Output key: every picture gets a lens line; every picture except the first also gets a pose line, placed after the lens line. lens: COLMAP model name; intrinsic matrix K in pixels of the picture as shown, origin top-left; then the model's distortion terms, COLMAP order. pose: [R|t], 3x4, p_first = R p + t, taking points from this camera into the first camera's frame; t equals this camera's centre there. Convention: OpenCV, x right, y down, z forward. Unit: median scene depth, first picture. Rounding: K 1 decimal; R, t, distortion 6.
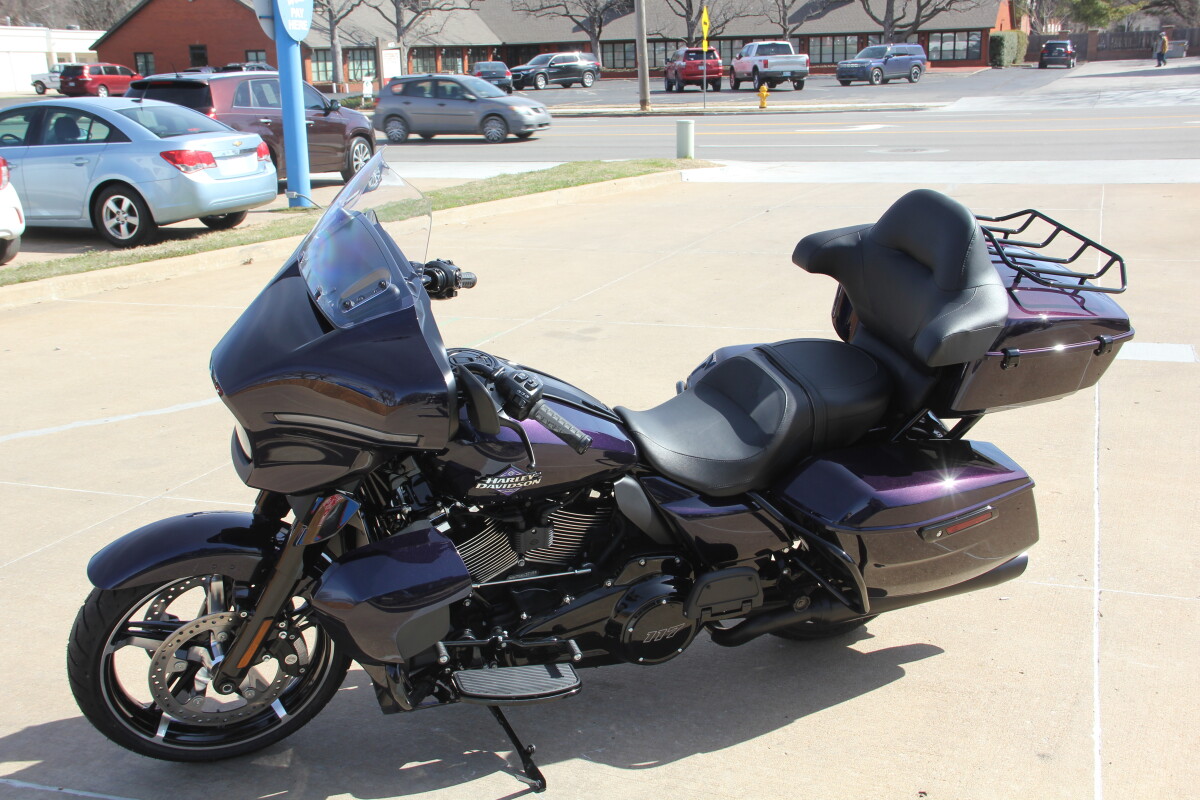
lens RADIAL K [[1318.7, 0, 570.1], [0, 1318.7, 417.3], [0, 0, 1]] dist [-0.007201, 0.253025]
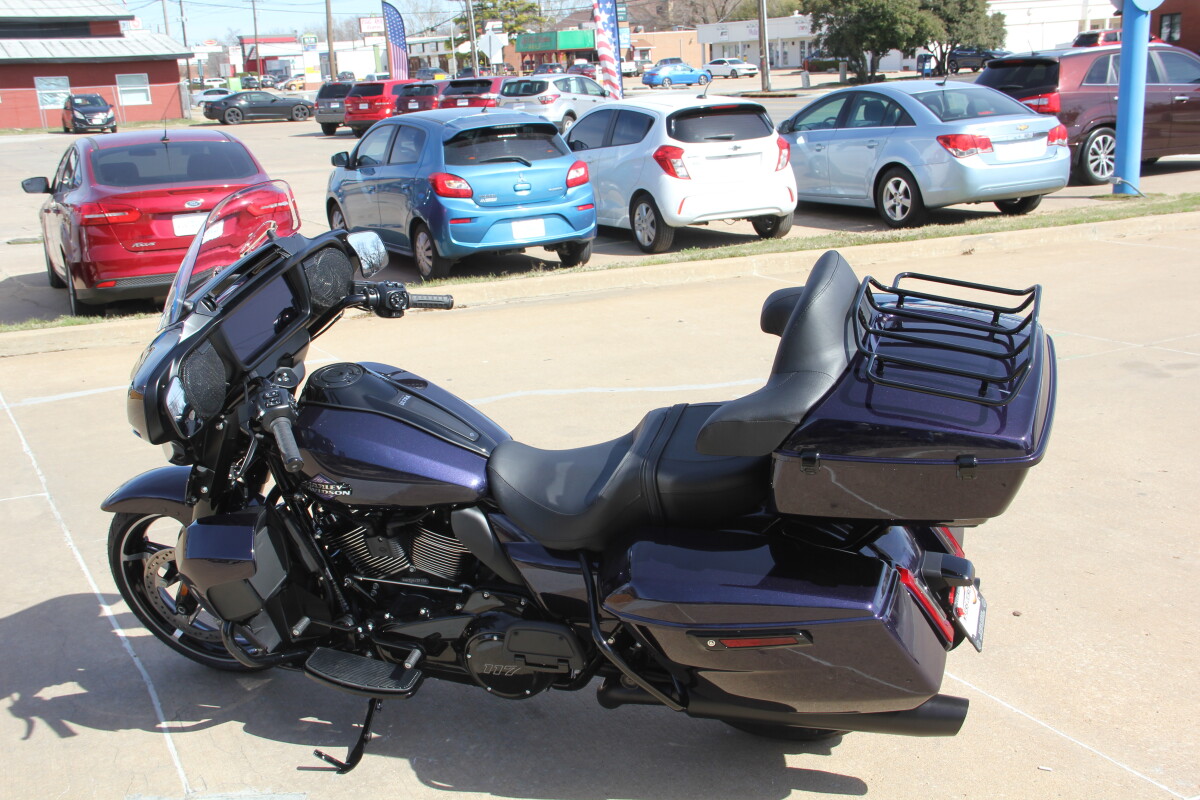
lens RADIAL K [[1347.2, 0, 597.6], [0, 1347.2, 415.5], [0, 0, 1]] dist [-0.039803, 0.322413]
pose [[0.758458, 0.152660, -0.633590, 0.147687], [-0.140862, 0.987598, 0.069333, -0.021684], [0.636317, 0.036662, 0.770556, 0.048242]]
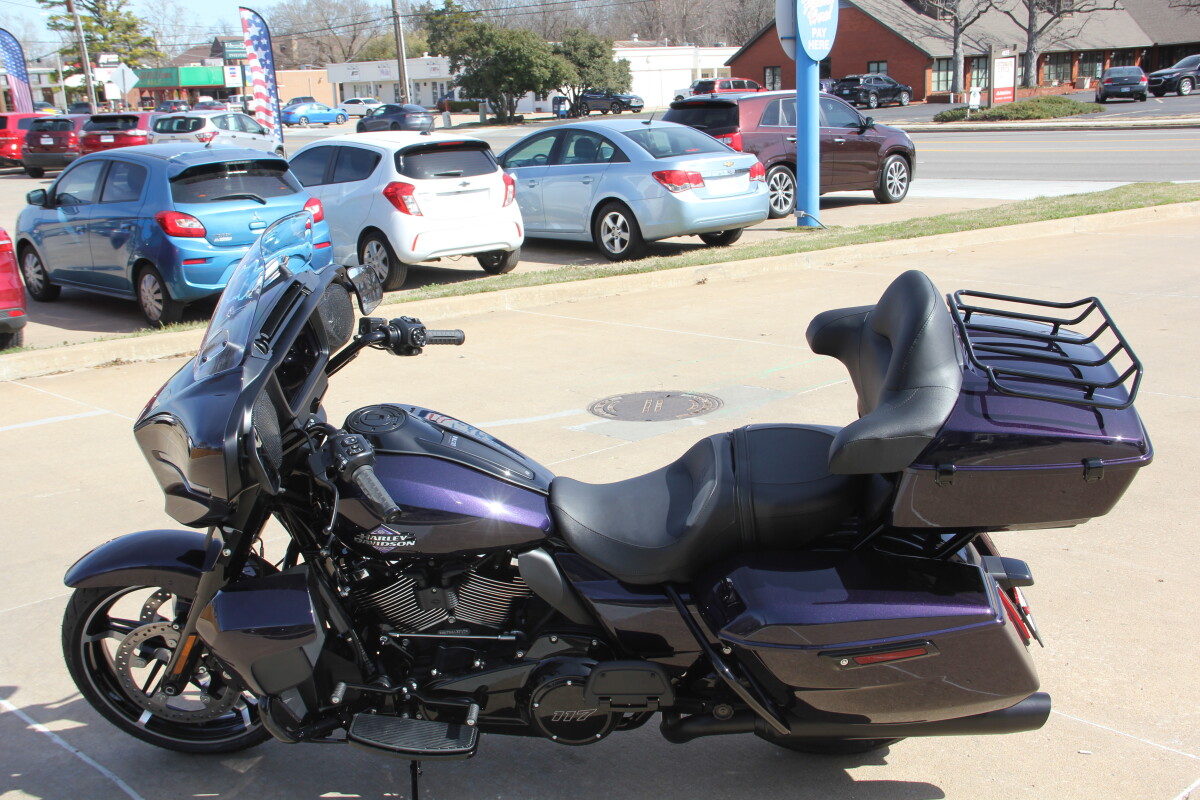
lens RADIAL K [[1347.2, 0, 597.6], [0, 1347.2, 415.5], [0, 0, 1]] dist [-0.039803, 0.322413]
pose [[0.904183, 0.092517, -0.417006, 0.094540], [-0.097360, 0.995202, 0.009693, -0.012945], [0.415902, 0.031835, 0.908852, 0.019552]]
